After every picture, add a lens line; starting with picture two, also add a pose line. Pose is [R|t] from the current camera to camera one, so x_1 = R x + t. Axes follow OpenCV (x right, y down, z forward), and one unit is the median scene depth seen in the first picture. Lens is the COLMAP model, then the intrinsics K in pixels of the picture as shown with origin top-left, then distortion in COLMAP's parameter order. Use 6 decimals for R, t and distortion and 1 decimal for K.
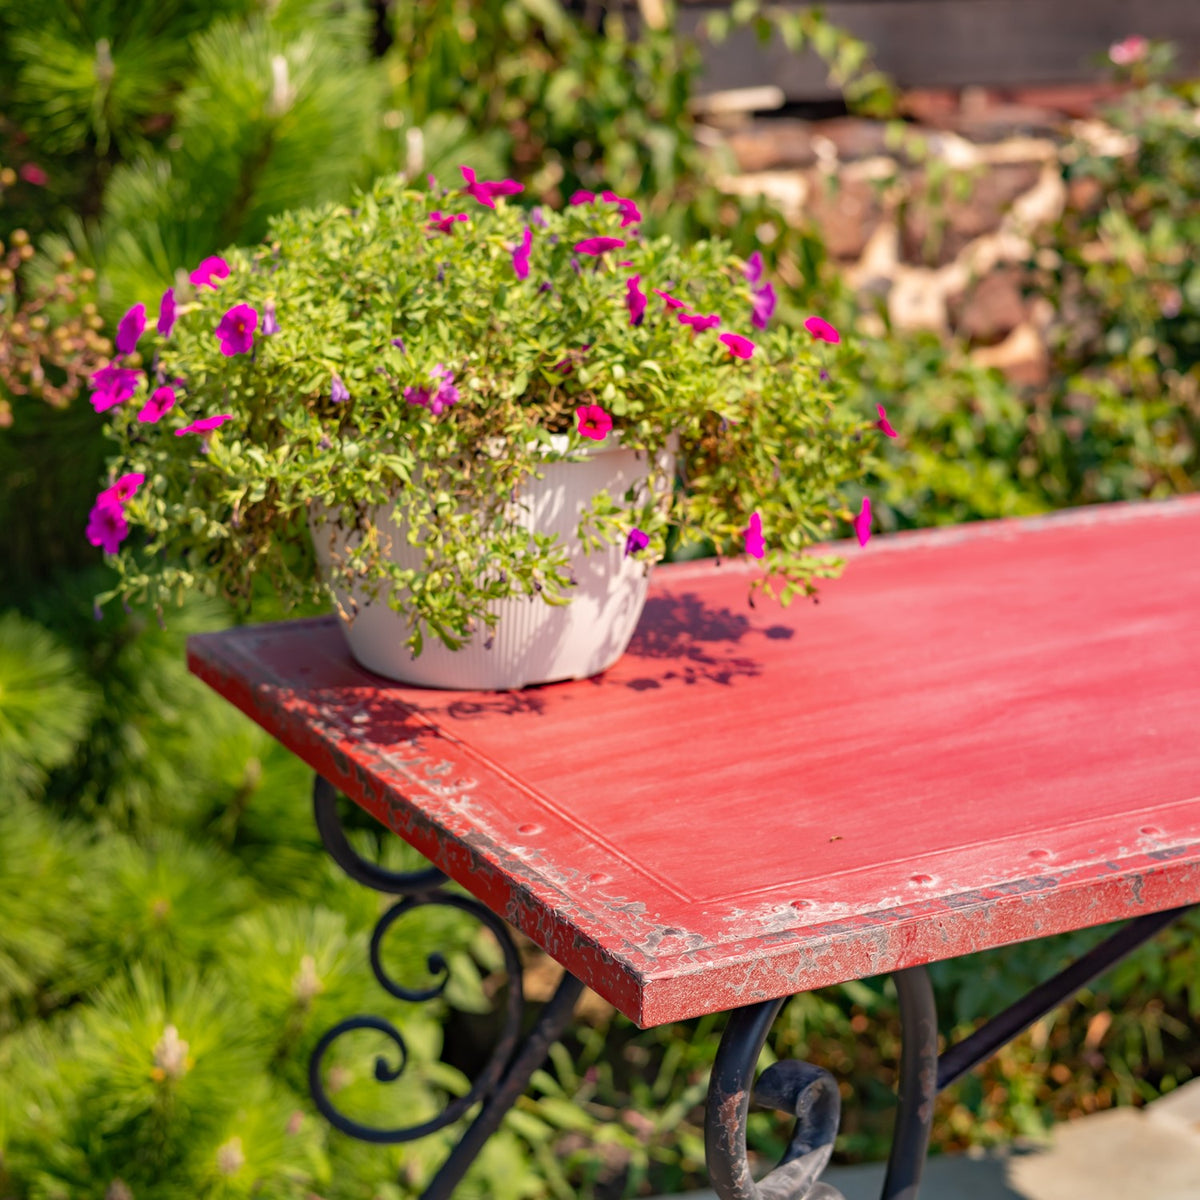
lens RADIAL K [[3374.5, 0, 600.0], [0, 3374.5, 600.0], [0, 0, 1]] dist [-0.062916, -0.770053]
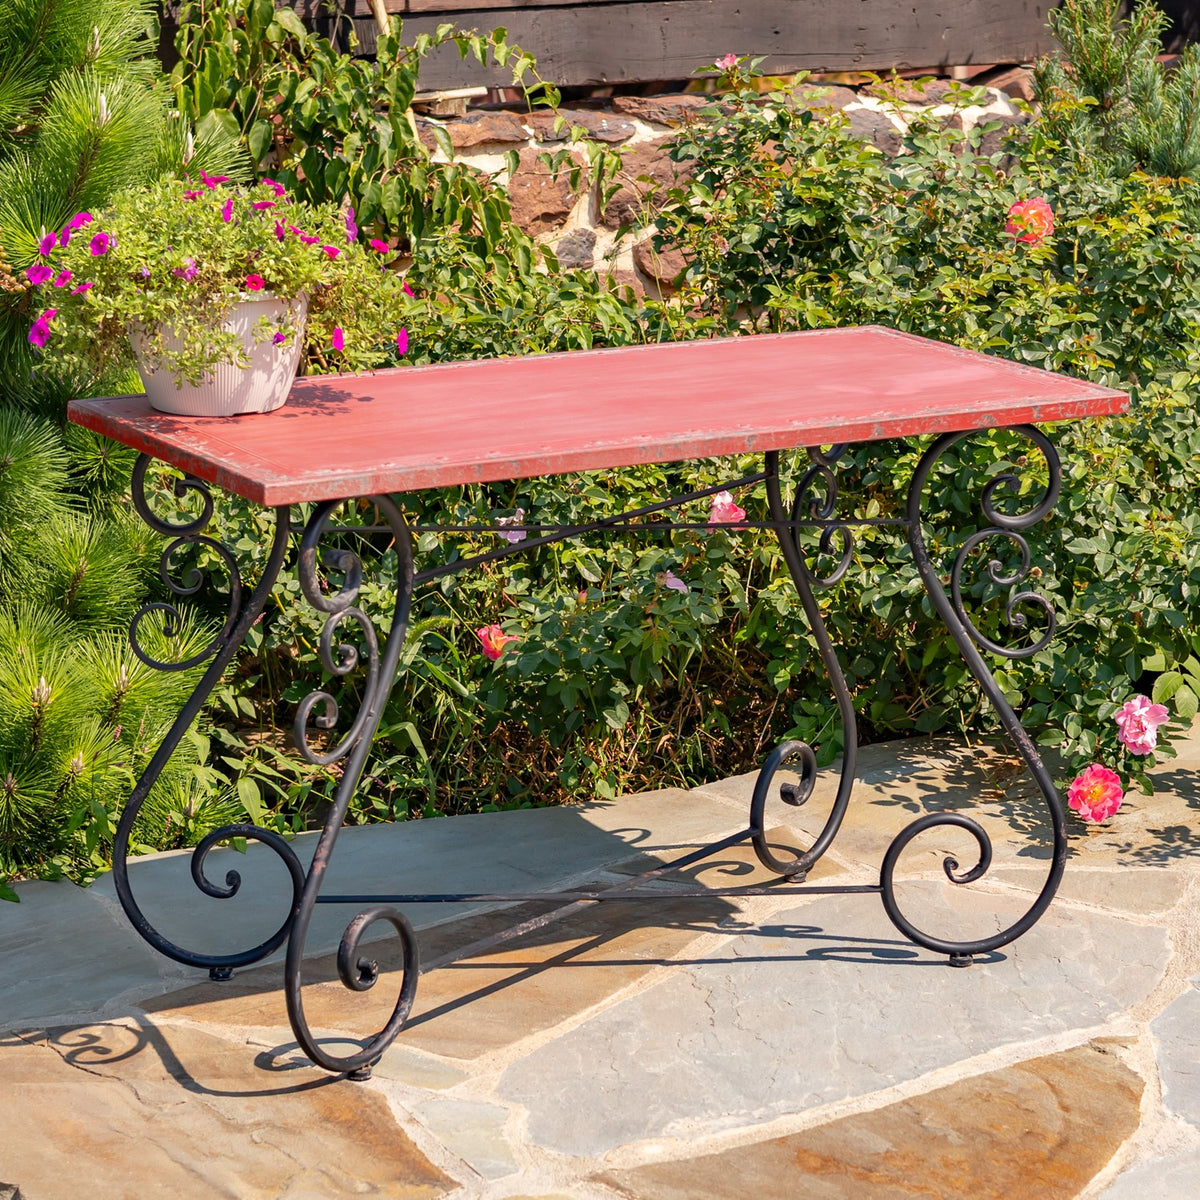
lens RADIAL K [[3374.5, 0, 600.0], [0, 3374.5, 600.0], [0, 0, 1]] dist [-0.062916, -0.770053]
pose [[0.998194, -0.013988, 0.058427, 0.086996], [0.013404, 0.999856, 0.010384, 0.131633], [-0.058563, -0.009582, 0.998238, -1.200580]]
